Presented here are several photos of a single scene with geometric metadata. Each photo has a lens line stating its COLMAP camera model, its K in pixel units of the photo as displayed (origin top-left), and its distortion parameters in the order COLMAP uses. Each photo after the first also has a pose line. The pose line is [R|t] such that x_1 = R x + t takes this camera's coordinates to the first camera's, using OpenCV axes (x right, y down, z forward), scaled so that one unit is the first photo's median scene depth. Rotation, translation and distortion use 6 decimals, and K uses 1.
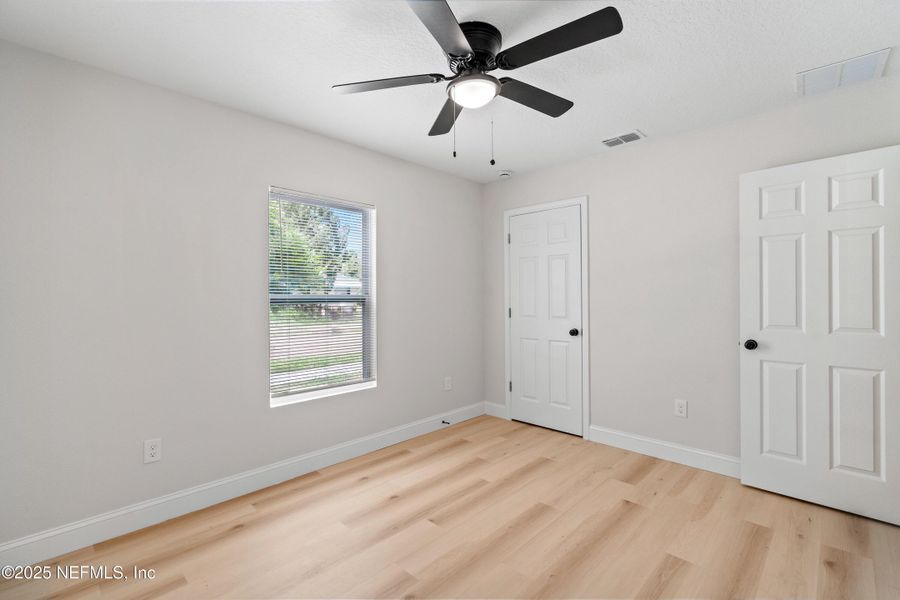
lens RADIAL K [[408.4, 0, 449.8], [0, 408.4, 298.0], [0, 0, 1]] dist [-0.004030, 0.000186]
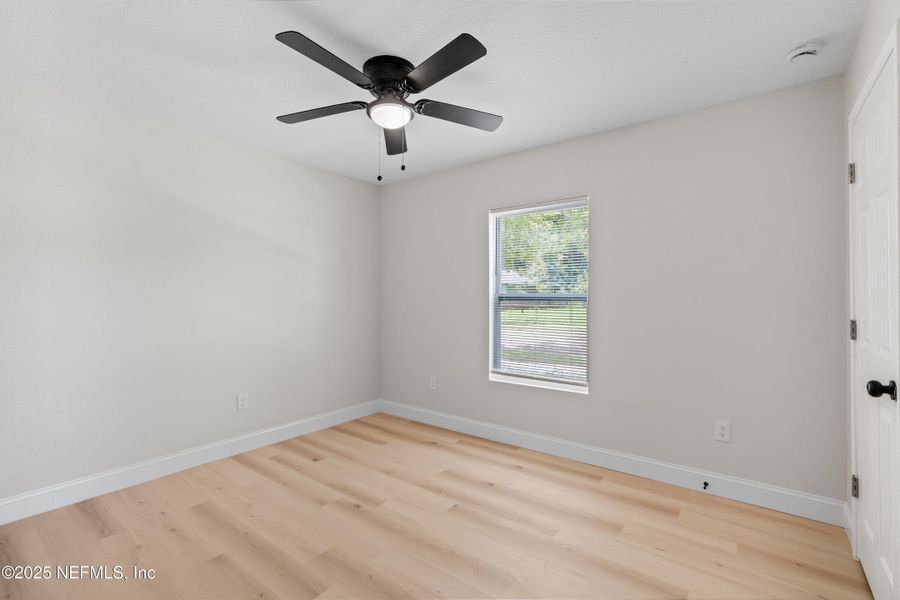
lens RADIAL K [[408.4, 0, 449.8], [0, 408.4, 298.0], [0, 0, 1]] dist [-0.004030, 0.000186]
pose [[0.110986, 0.012753, -0.993740, 0.811103], [0.000324, 0.999917, 0.012868, -0.012785], [0.993822, -0.001751, 0.110973, 0.693291]]
